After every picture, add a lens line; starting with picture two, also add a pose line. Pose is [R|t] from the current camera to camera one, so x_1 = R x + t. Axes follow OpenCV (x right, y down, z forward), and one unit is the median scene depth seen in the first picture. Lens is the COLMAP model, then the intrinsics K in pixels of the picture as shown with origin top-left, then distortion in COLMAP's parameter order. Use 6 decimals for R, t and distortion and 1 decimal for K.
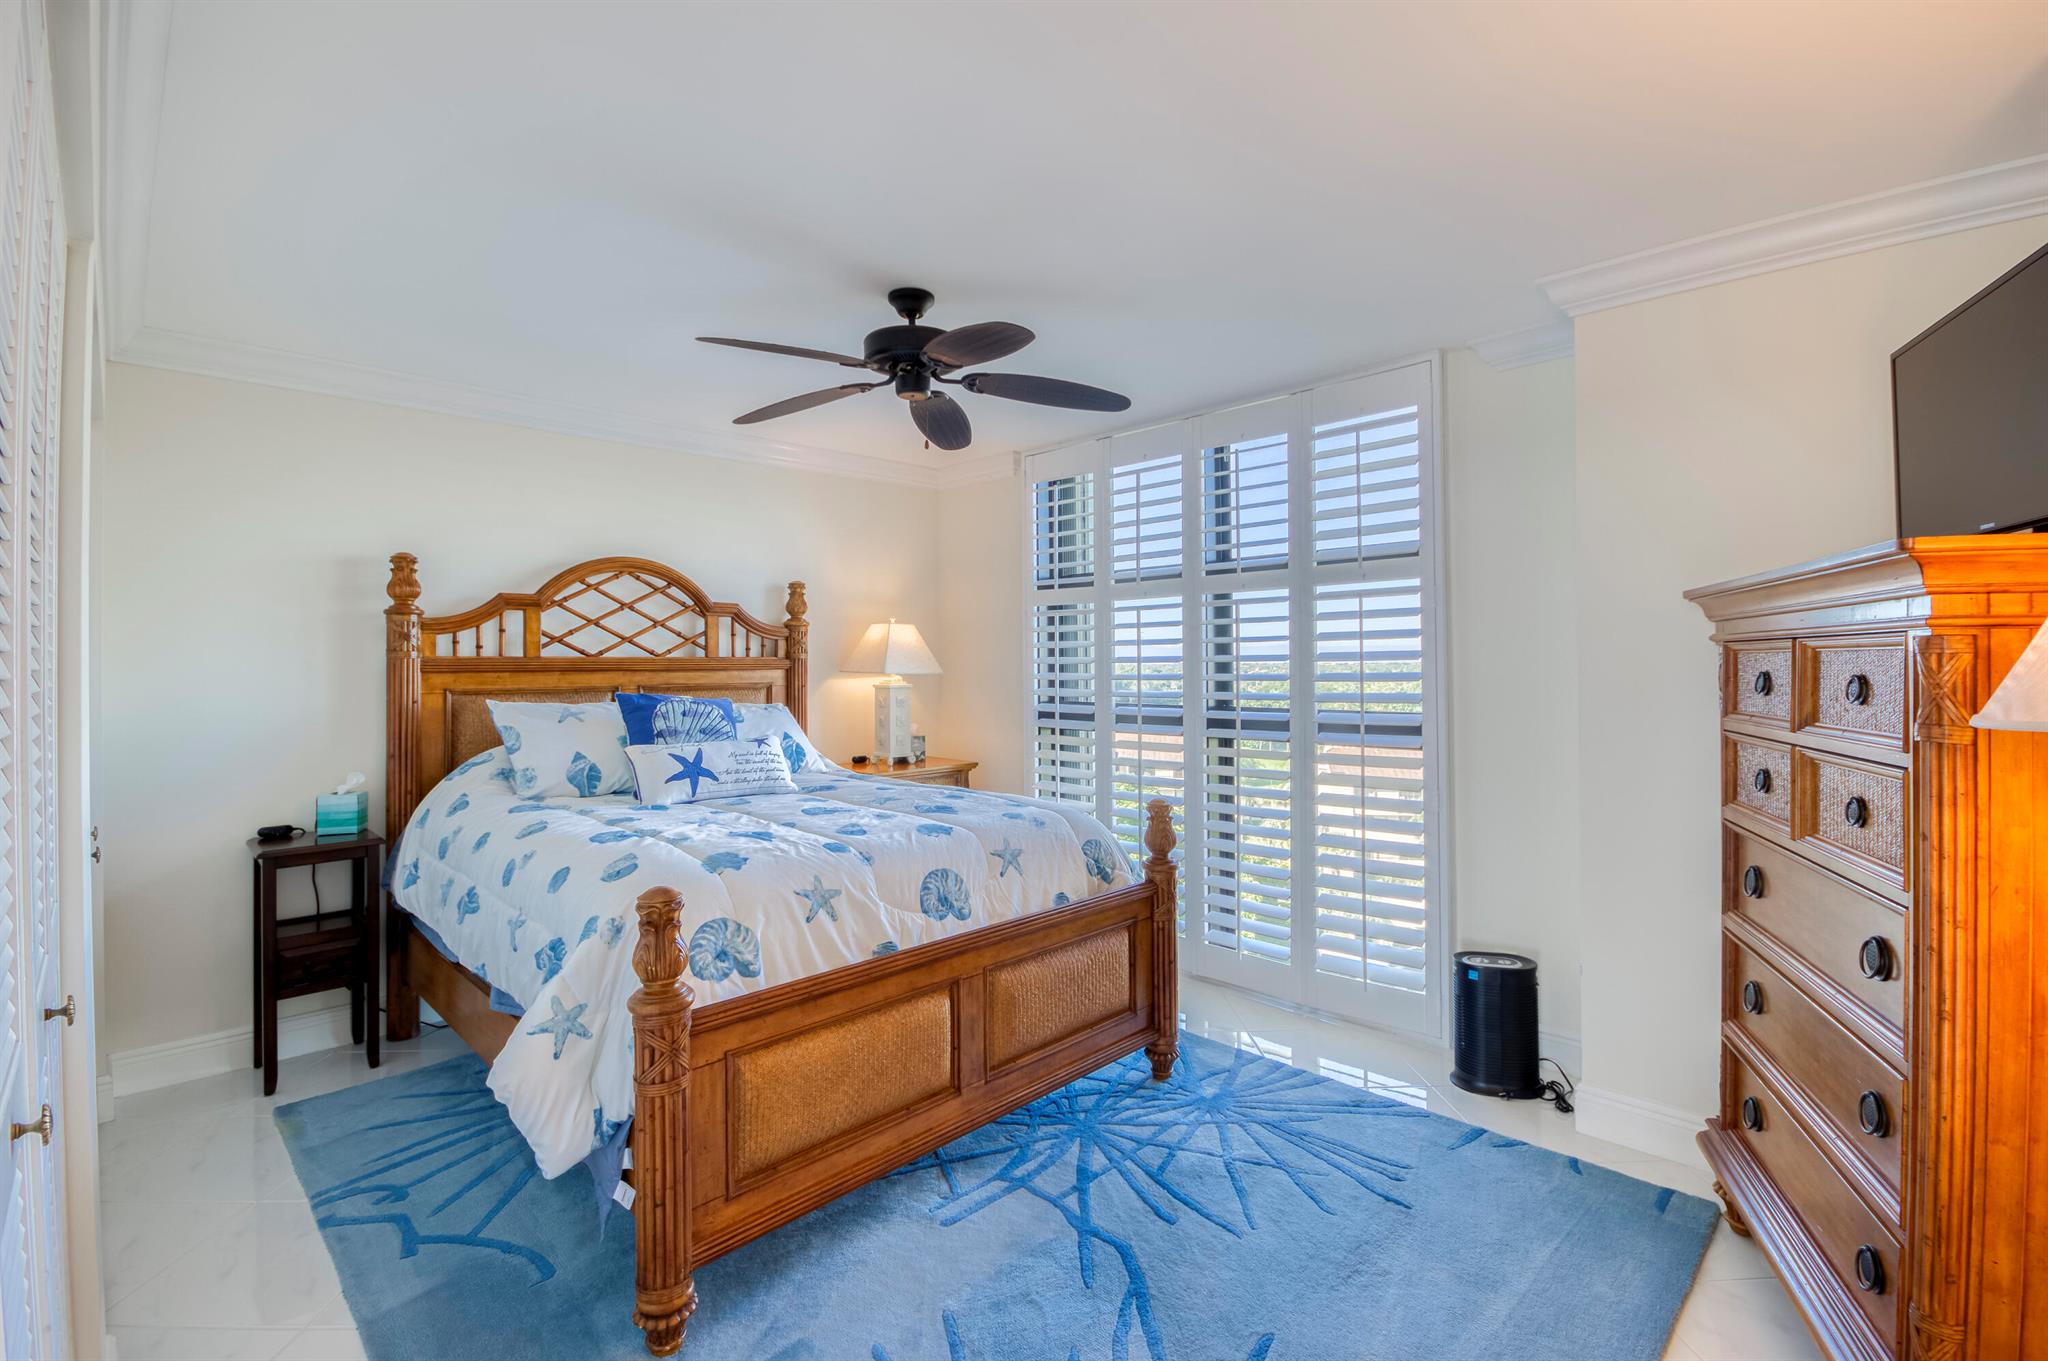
lens RADIAL K [[906.3, 0, 1055.5], [0, 906.3, 653.2], [0, 0, 1]] dist [0.008542, -0.008749]
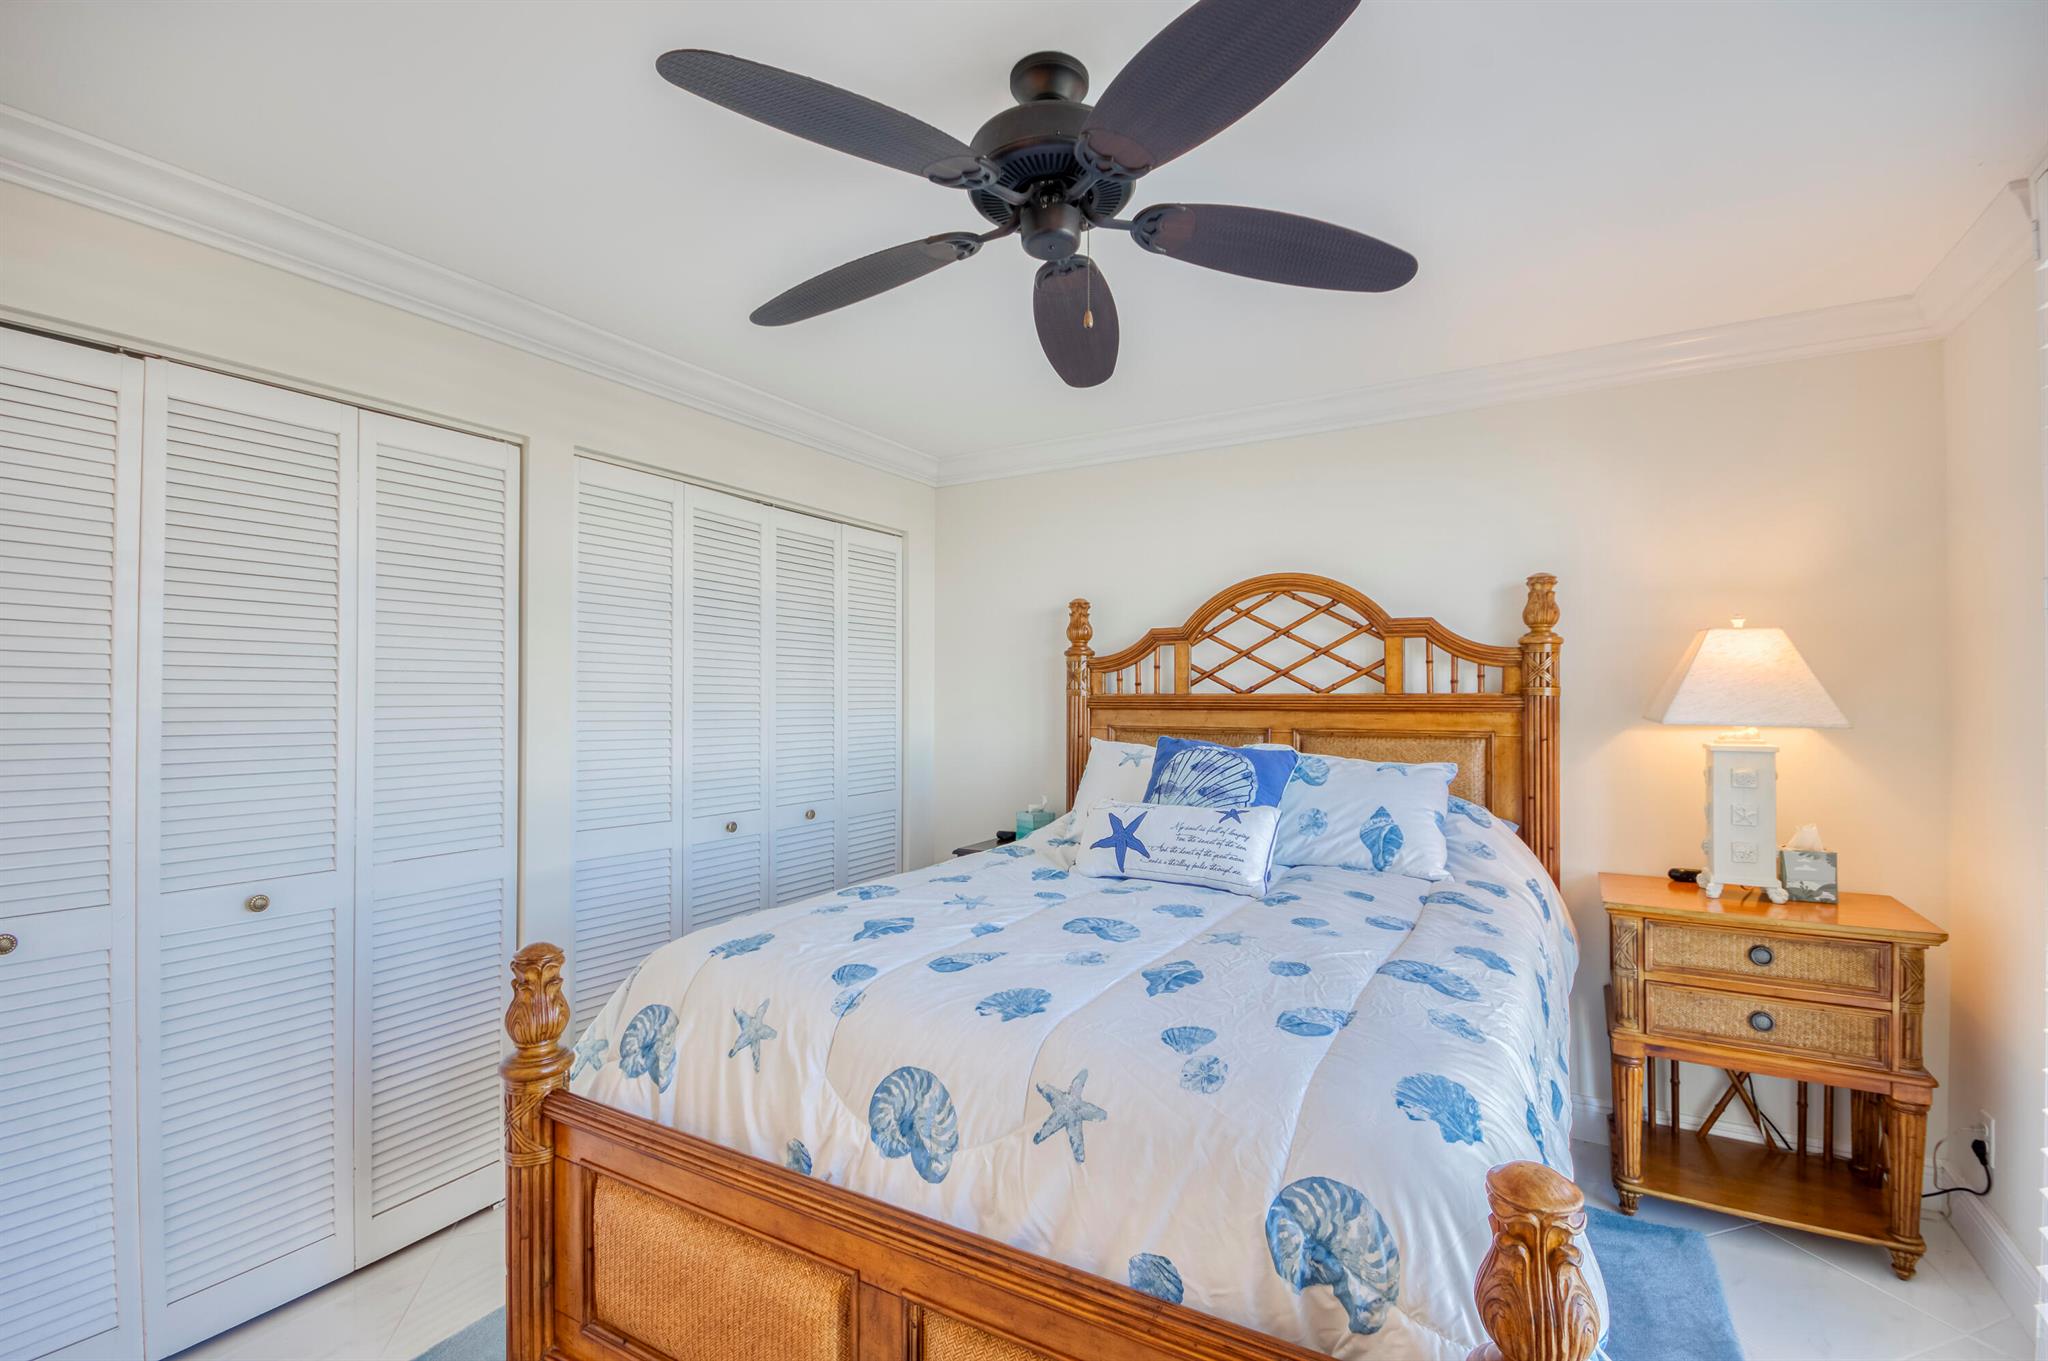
lens RADIAL K [[906.3, 0, 1028.2], [0, 906.3, 681.0], [0, 0, 1]] dist [0.008542, -0.008749]
pose [[0.248273, -0.012445, -0.968610, 0.281955], [0.007987, 0.999910, -0.010800, -0.000302], [0.968657, -0.005056, 0.248350, 0.582666]]
